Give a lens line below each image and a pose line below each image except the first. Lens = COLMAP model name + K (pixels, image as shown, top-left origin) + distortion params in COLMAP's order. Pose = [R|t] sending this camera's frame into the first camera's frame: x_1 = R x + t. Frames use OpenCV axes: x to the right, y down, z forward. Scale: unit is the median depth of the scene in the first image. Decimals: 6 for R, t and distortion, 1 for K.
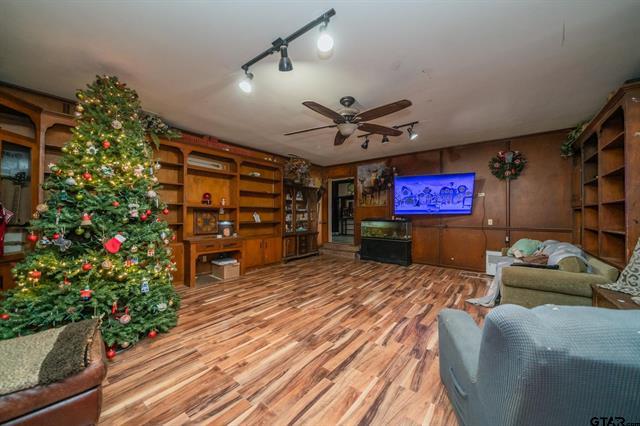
lens RADIAL K [[237.6, 0, 320.0], [0, 237.6, 213.0], [0, 0, 1]] dist [-0.000275, 0.000219]
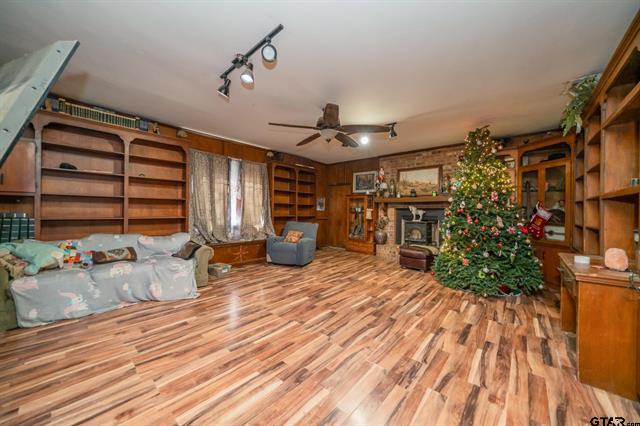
lens RADIAL K [[237.6, 0, 320.0], [0, 237.6, 213.0], [0, 0, 1]] dist [-0.000275, 0.000219]
pose [[-0.998797, -0.018803, 0.045281, 0.090050], [-0.018904, 0.999820, -0.001810, 0.024375], [-0.045239, -0.002663, -0.998973, 2.001823]]
